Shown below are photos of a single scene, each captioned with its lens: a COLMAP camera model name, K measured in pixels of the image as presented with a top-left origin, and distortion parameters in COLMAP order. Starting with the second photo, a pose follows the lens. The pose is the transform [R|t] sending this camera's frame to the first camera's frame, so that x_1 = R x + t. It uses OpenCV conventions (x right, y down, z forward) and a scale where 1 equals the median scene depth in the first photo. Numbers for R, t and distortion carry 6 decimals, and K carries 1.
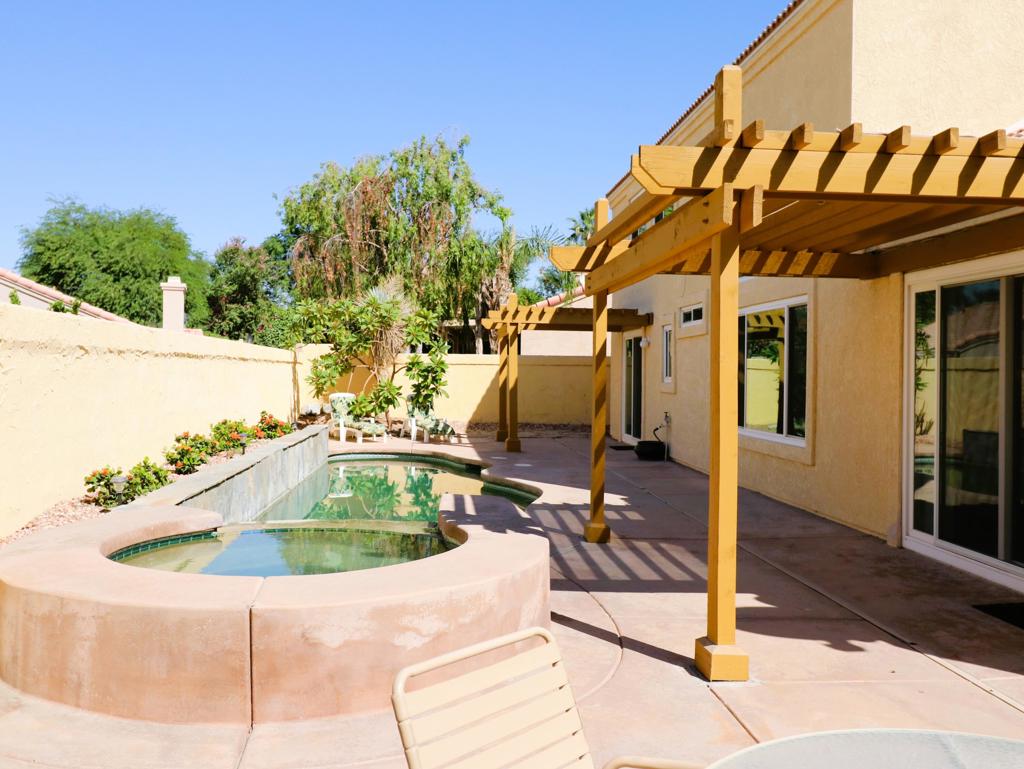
lens RADIAL K [[538.9, 0, 507.0], [0, 538.9, 371.0], [0, 0, 1]] dist [-0.017645, -0.001040]
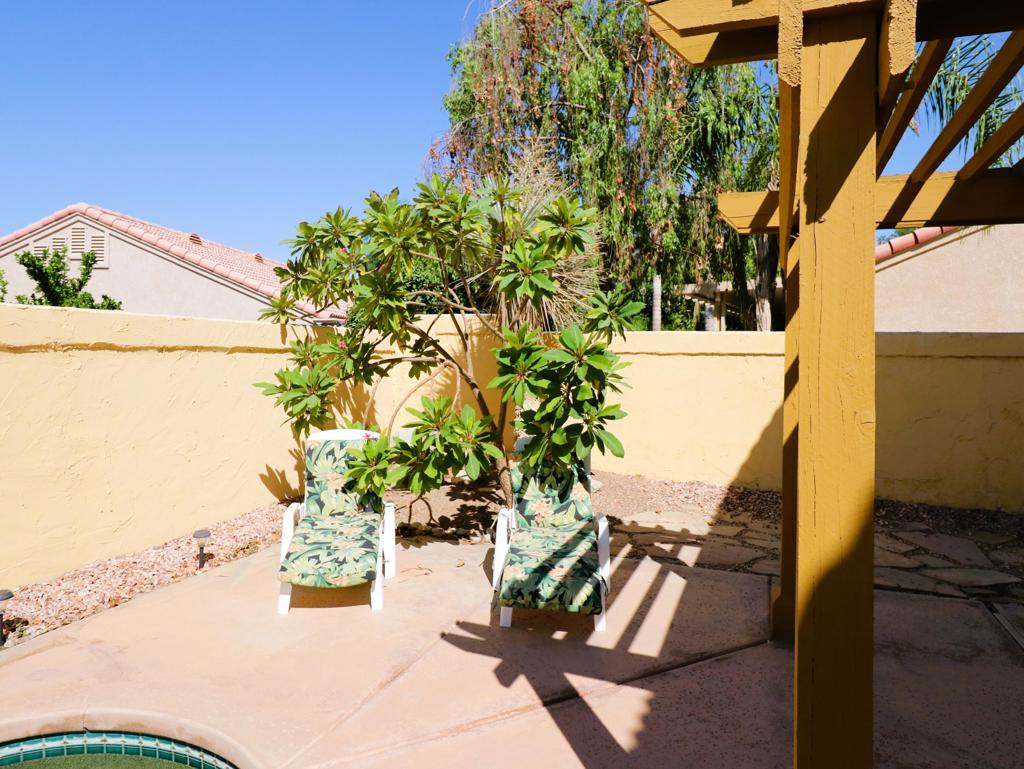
lens RADIAL K [[692.3, 0, 511.8], [0, 692.3, 352.2], [0, 0, 1]] dist [-0.001943, -0.000960]
pose [[0.907469, 0.002370, -0.420112, 0.007161], [-0.007201, 0.999925, -0.009913, -0.009561], [0.420057, 0.012021, 0.907418, 0.577844]]
